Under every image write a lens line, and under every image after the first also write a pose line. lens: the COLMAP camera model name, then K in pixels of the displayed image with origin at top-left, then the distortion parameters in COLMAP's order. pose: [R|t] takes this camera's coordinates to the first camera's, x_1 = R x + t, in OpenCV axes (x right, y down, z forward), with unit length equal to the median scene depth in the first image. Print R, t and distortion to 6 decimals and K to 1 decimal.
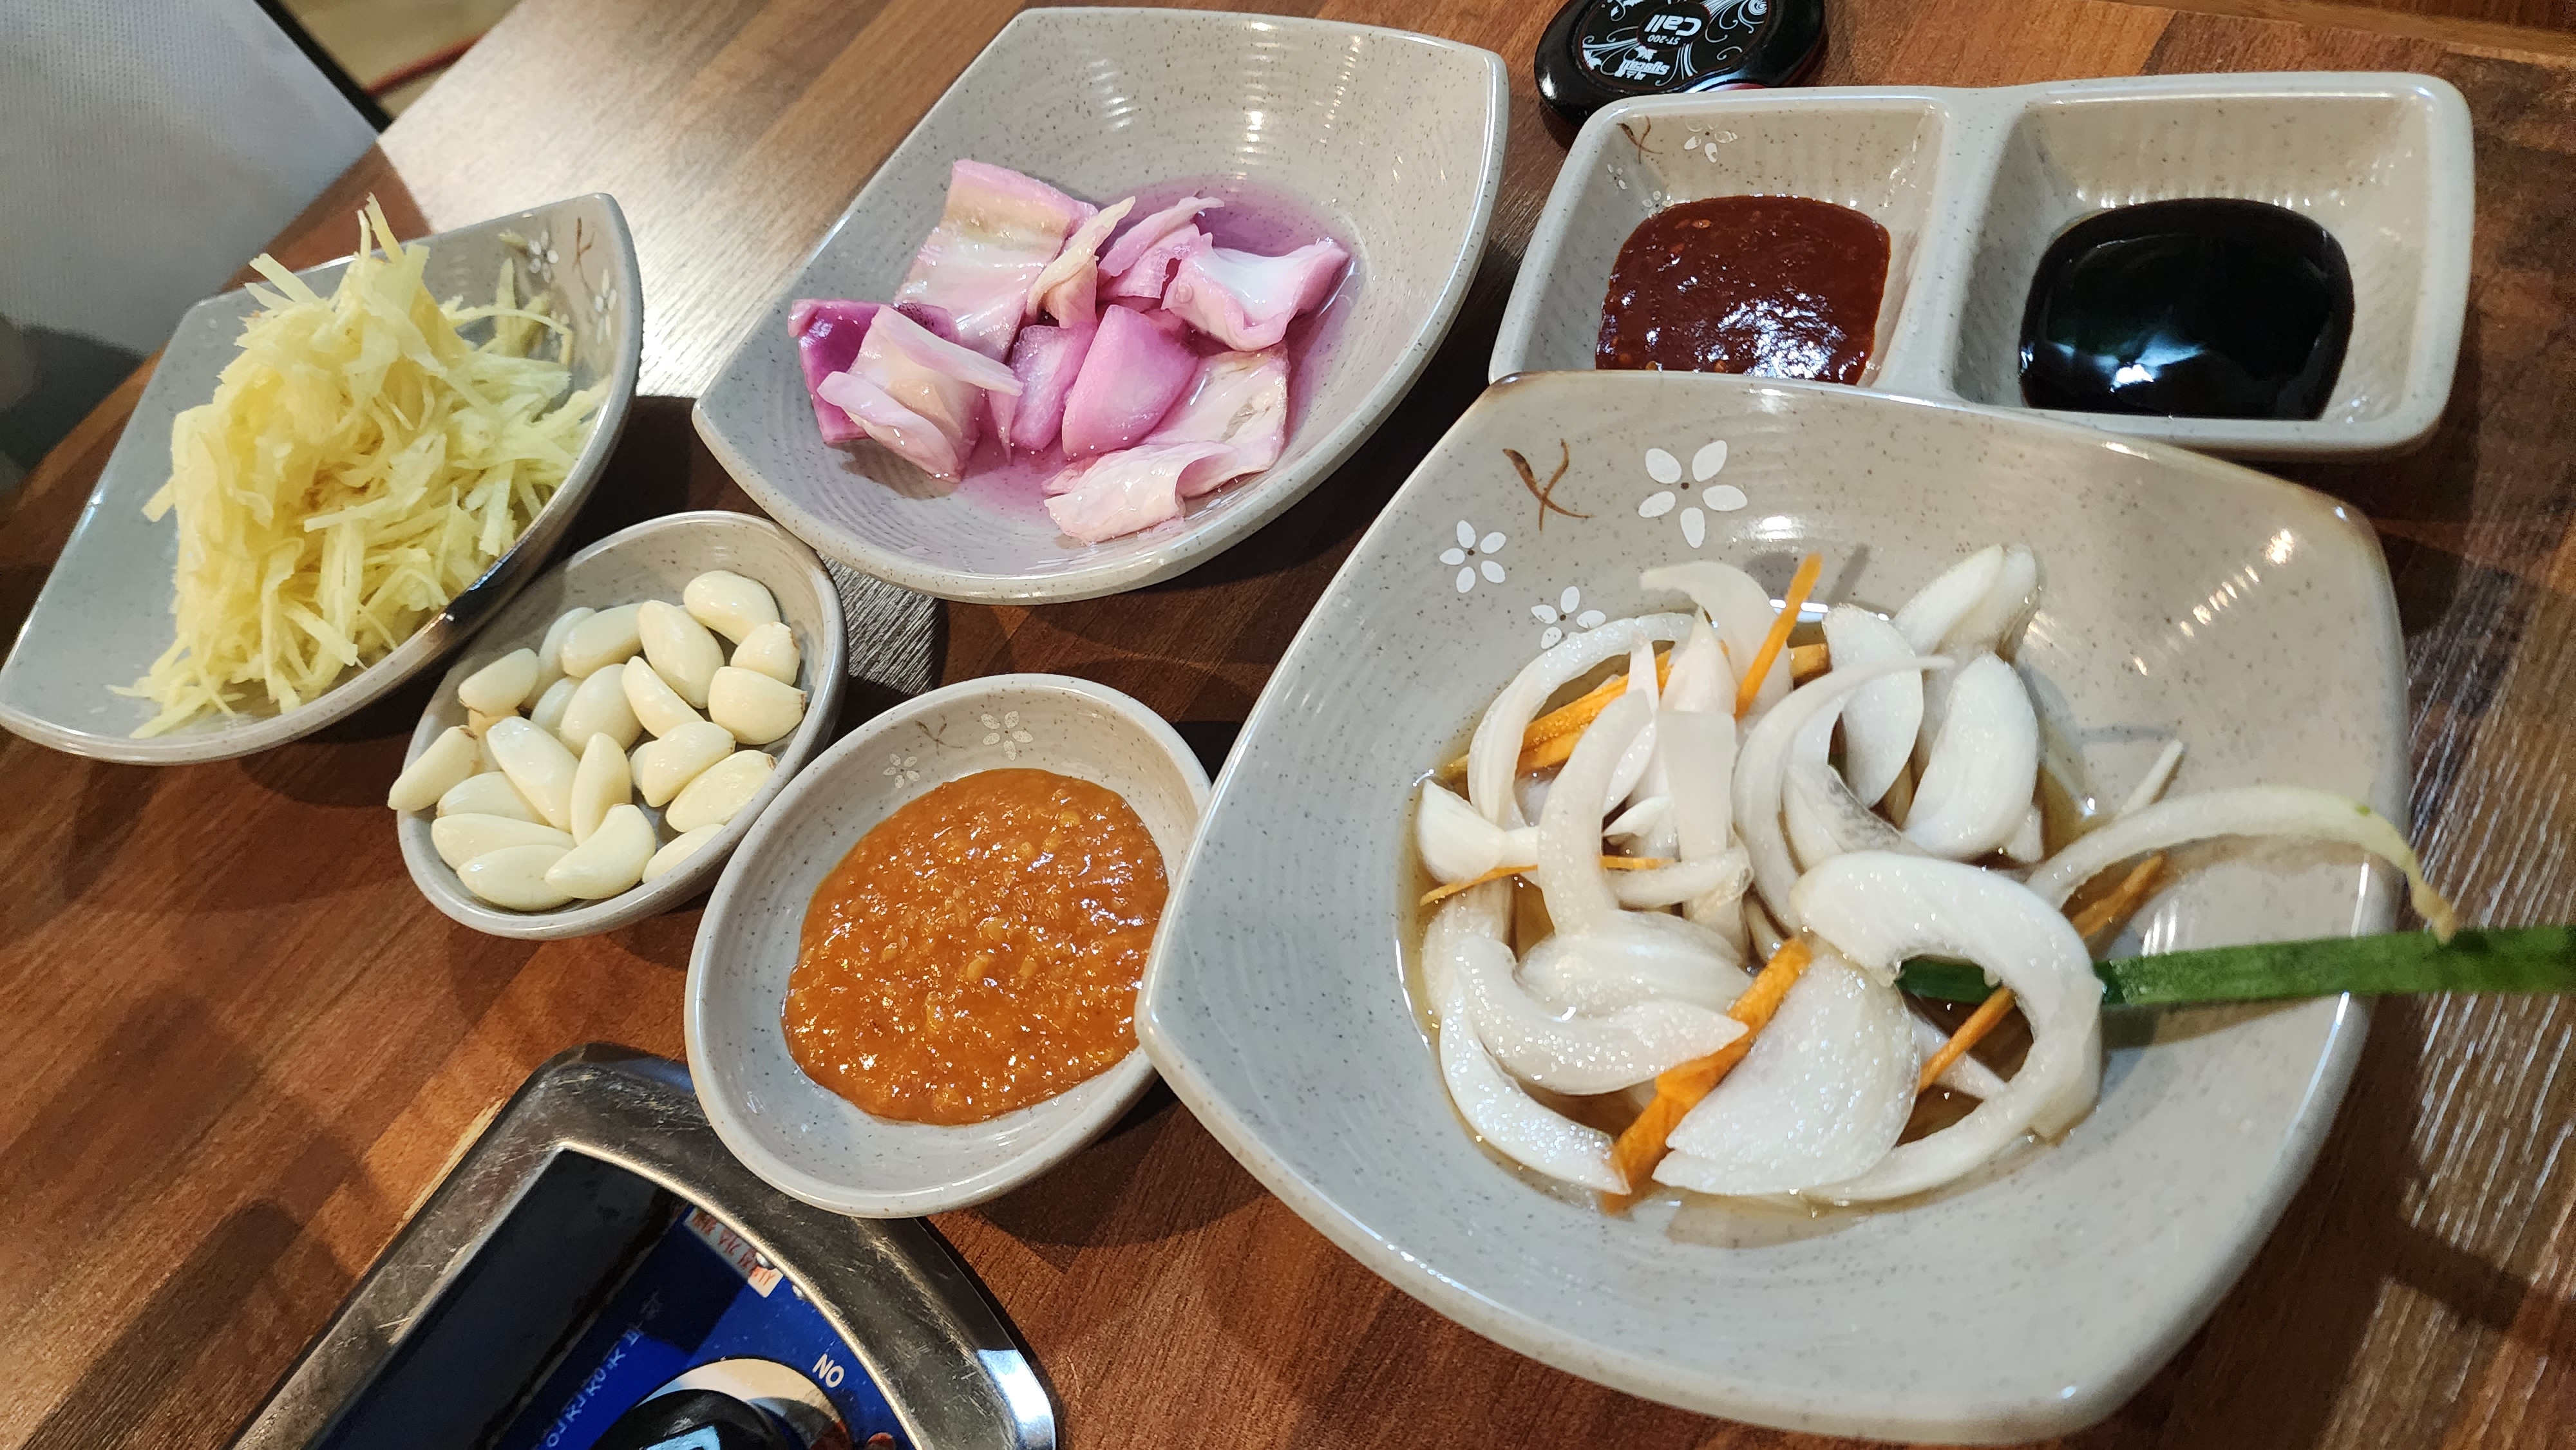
lens RADIAL K [[1667.6, 0, 1278.5], [0, 1667.6, 712.8], [0, 0, 1]] dist [0.008770, -0.026442]
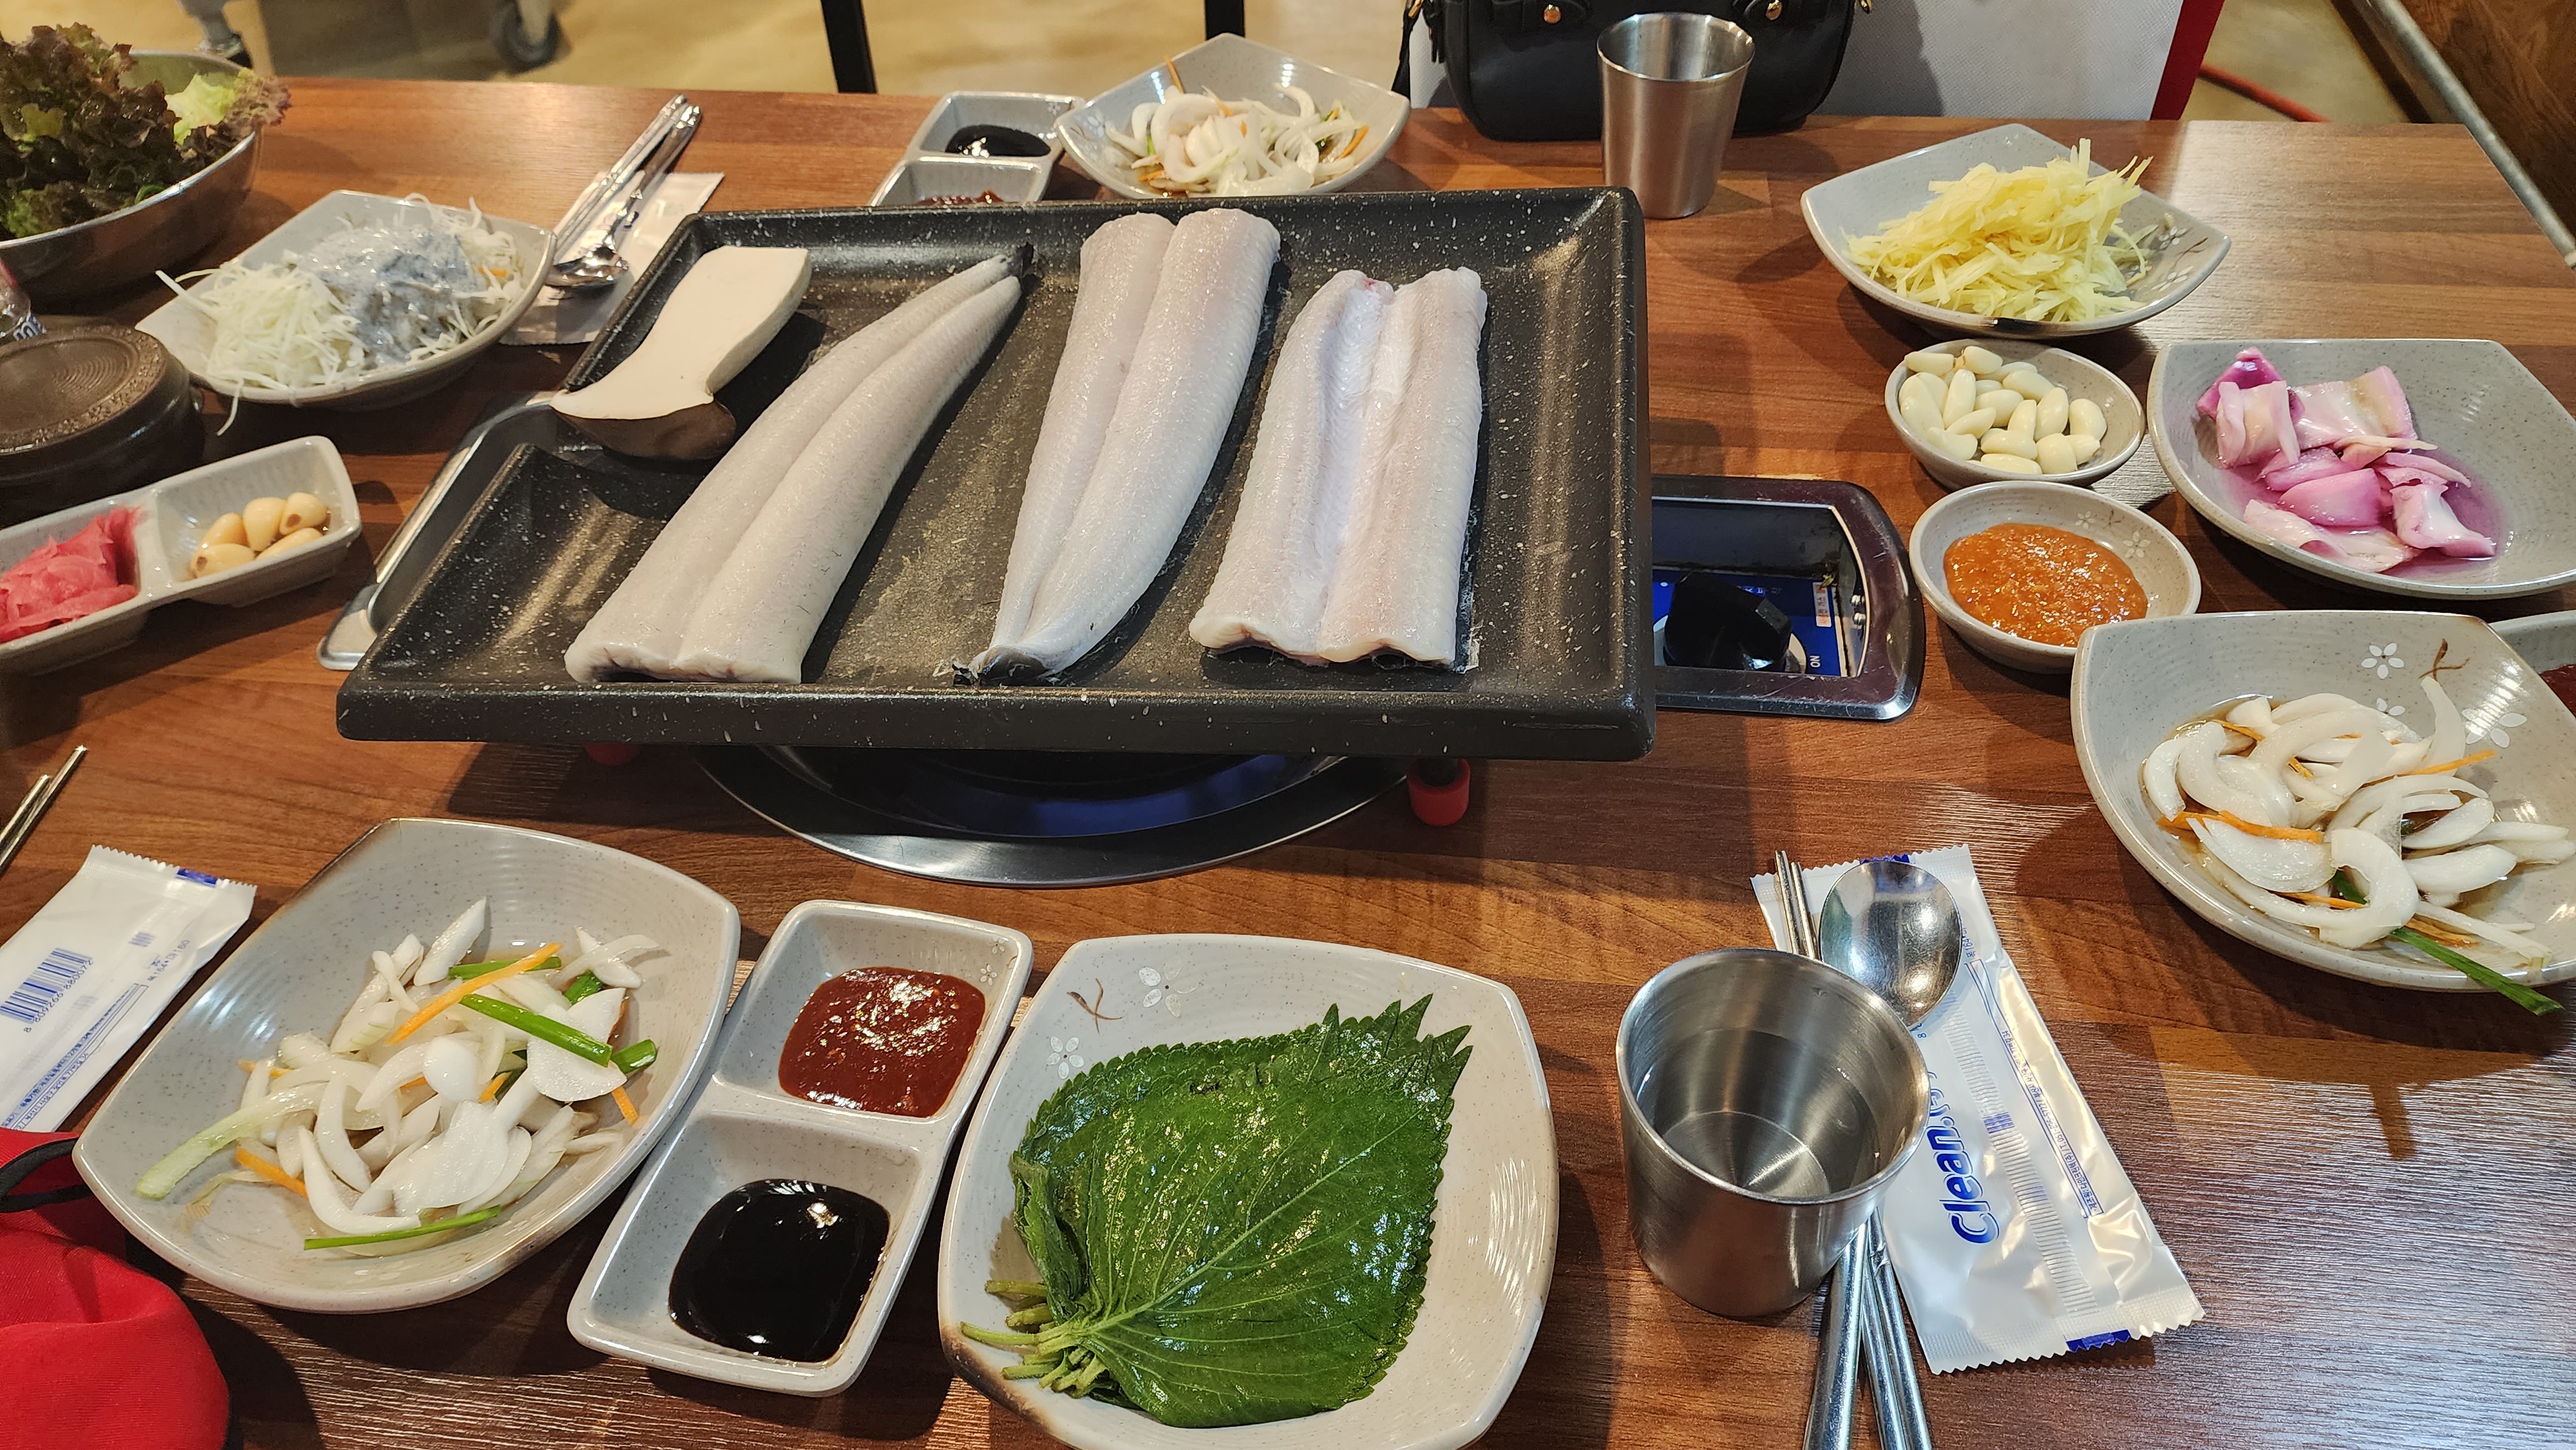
lens RADIAL K [[1667.6, 0, 1280.5], [0, 1667.6, 707.6], [0, 0, 1]] dist [0.008770, -0.026442]
pose [[0.451058, 0.795744, -0.404151, 0.297742], [-0.787205, 0.568091, 0.239961, 0.397427], [0.420542, 0.209913, 0.882655, -1.033449]]
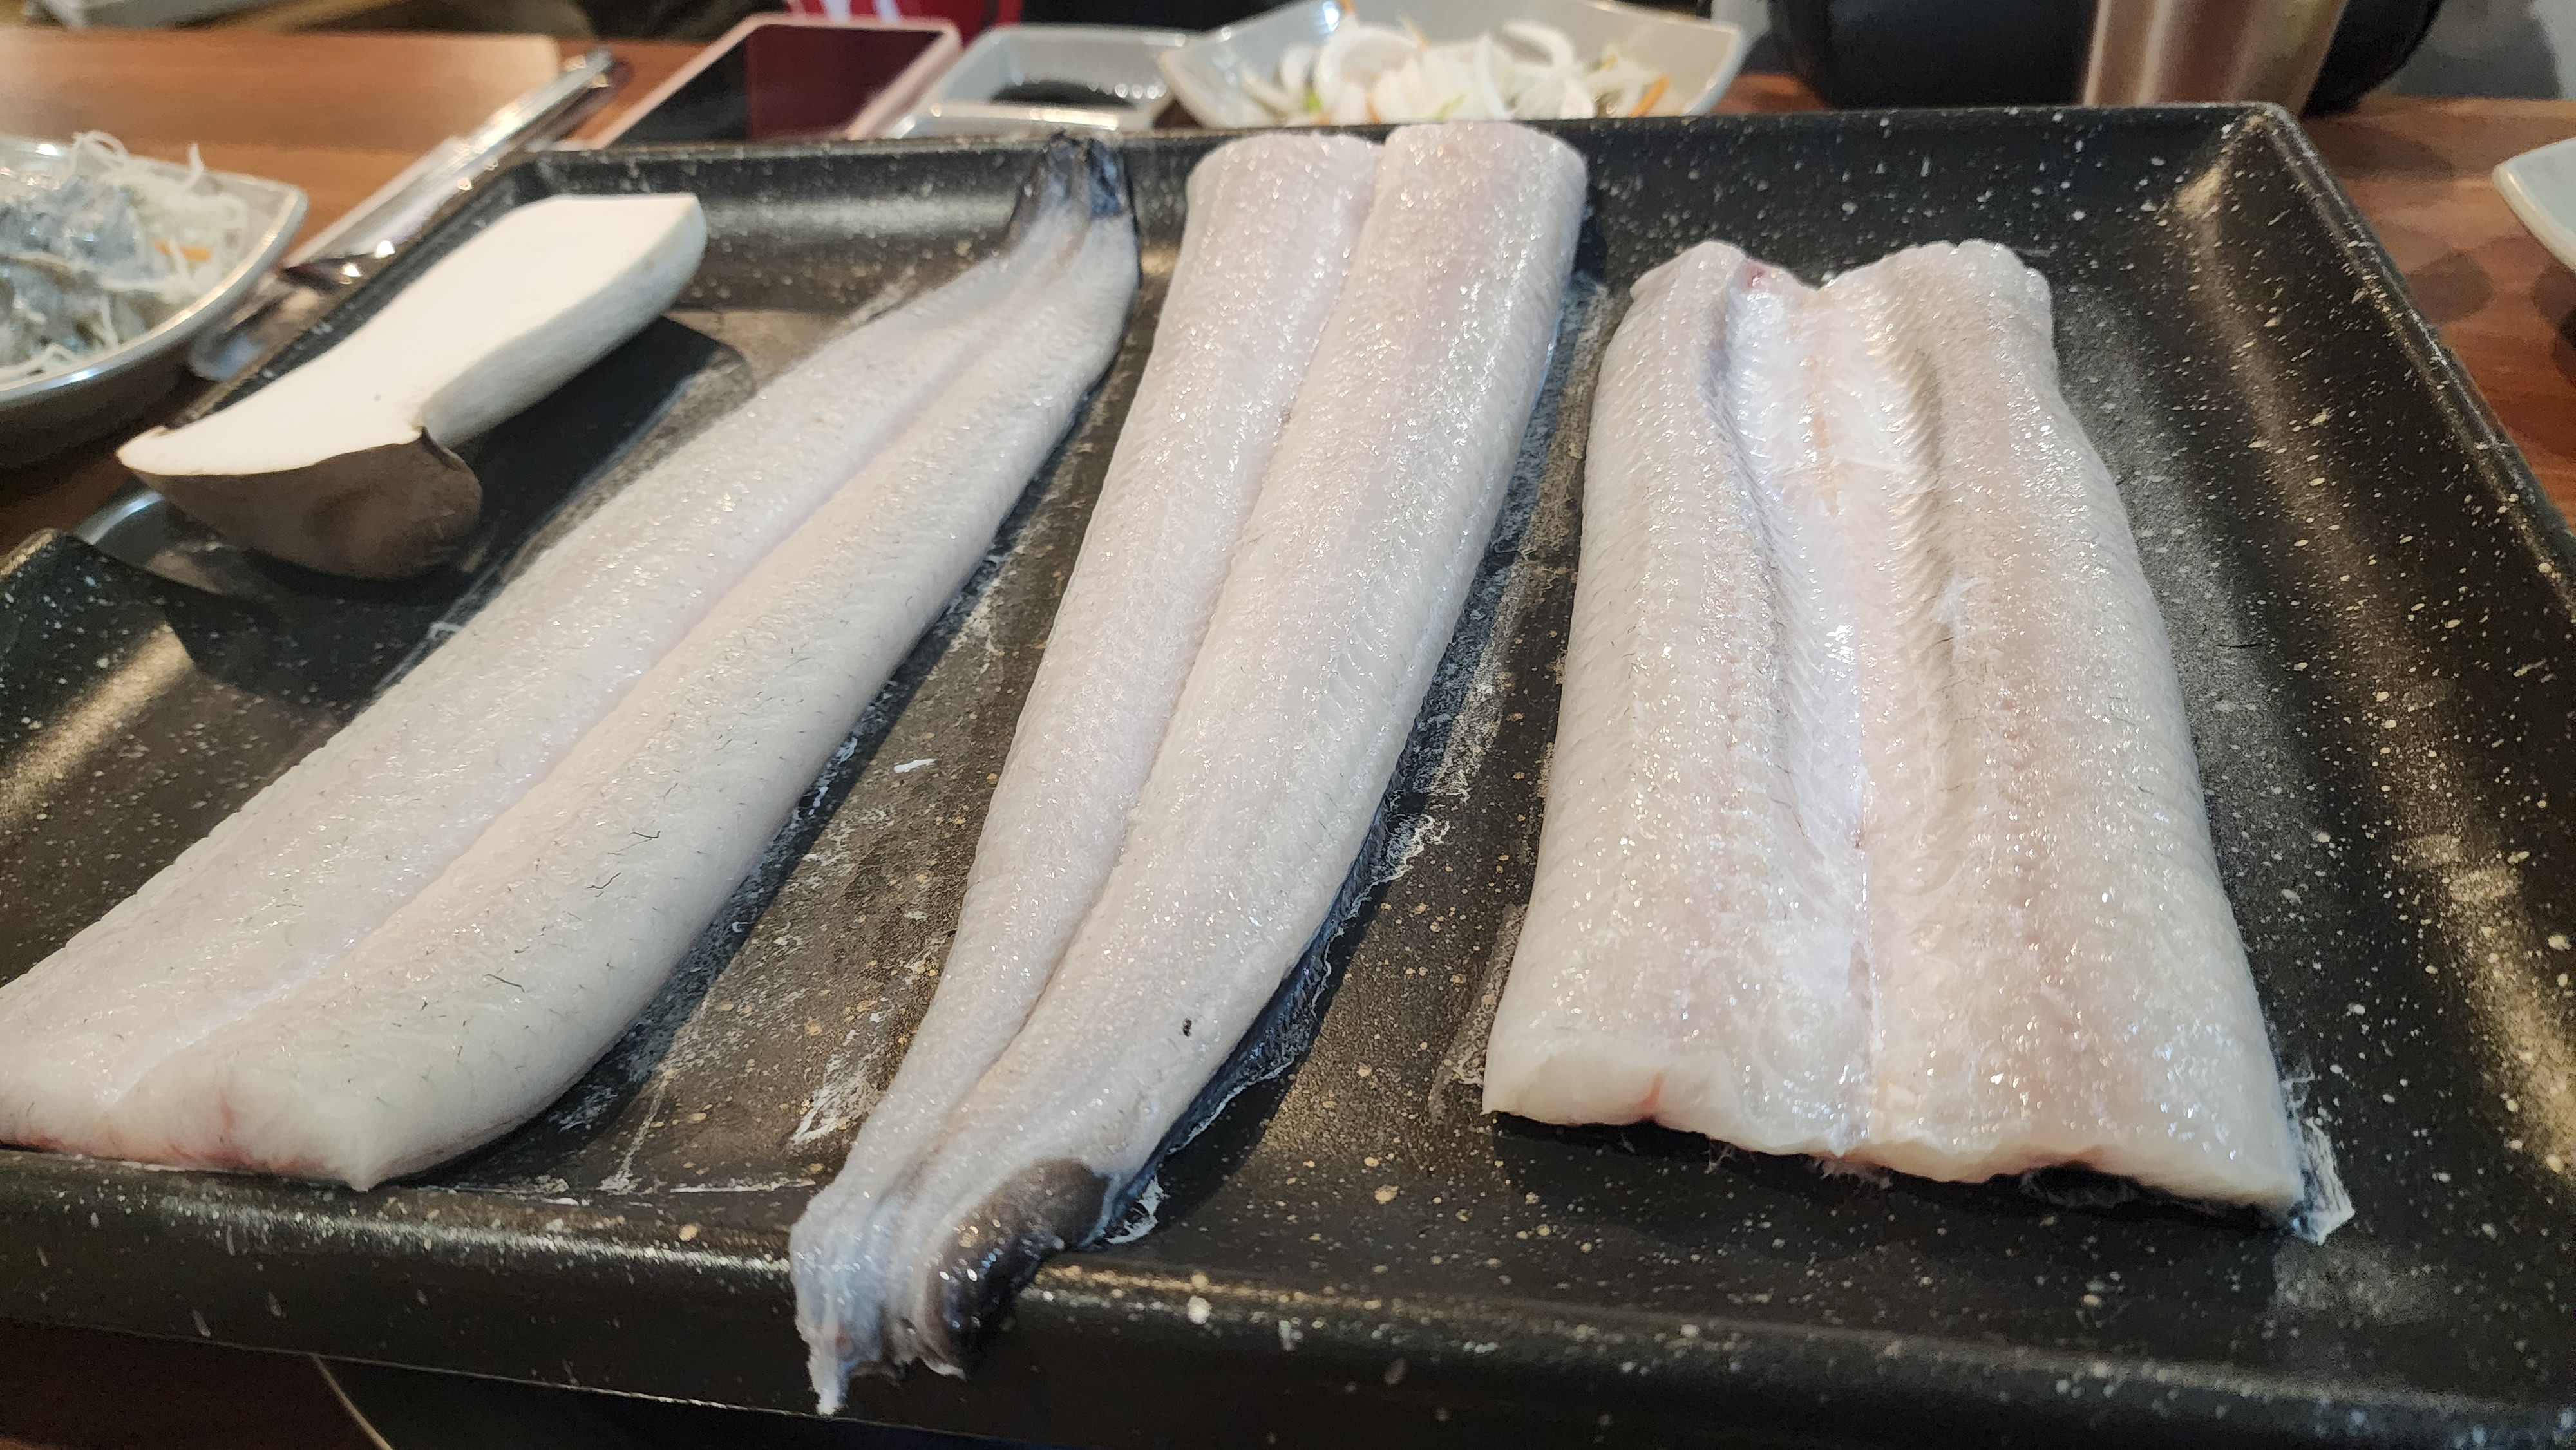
lens RADIAL K [[1667.6, 0, 1283.0], [0, 1667.6, 730.8], [0, 0, 1]] dist [0.008770, -0.026442]
pose [[0.405734, 0.774872, -0.484720, -0.279073], [-0.797253, 0.559383, 0.226889, 0.665406], [0.446954, 0.294388, 0.844730, -0.236607]]
